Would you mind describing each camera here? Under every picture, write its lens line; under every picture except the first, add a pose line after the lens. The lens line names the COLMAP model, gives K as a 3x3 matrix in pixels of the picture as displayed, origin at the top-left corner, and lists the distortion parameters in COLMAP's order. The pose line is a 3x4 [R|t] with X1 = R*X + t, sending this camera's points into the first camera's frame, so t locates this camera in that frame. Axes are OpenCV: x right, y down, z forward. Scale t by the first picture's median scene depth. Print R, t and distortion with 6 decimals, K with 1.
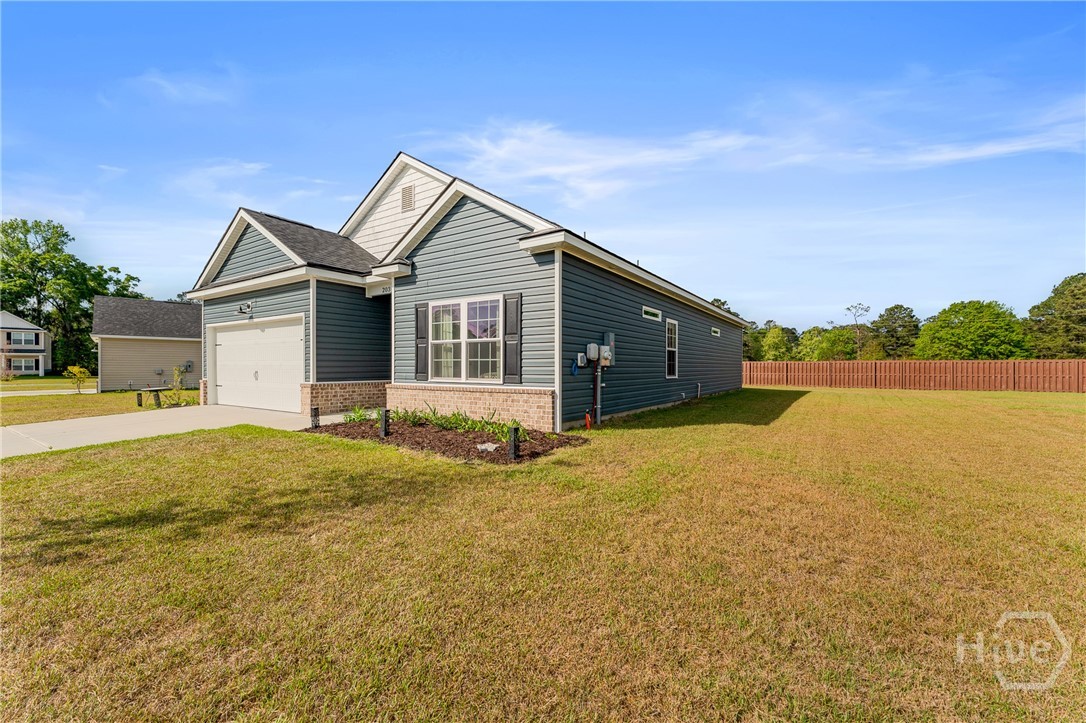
lens RADIAL K [[447.9, 0, 544.0], [0, 447.9, 379.1], [0, 0, 1]] dist [0.001076, 0.000153]
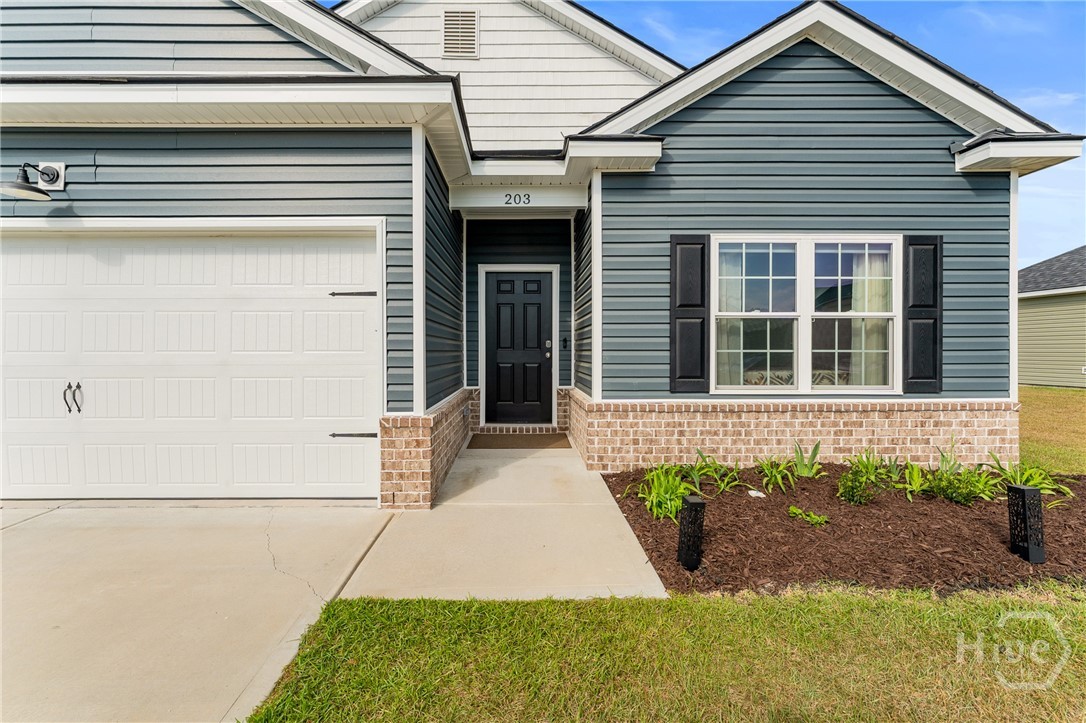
lens RADIAL K [[446.0, 0, 543.0], [0, 446.0, 361.5], [0, 0, 1]] dist [0.000494, 0.000089]
pose [[0.833564, -0.014857, 0.552223, -0.688662], [0.016970, 0.999855, 0.001286, -0.034669], [-0.552162, 0.008299, 0.833695, 0.695073]]
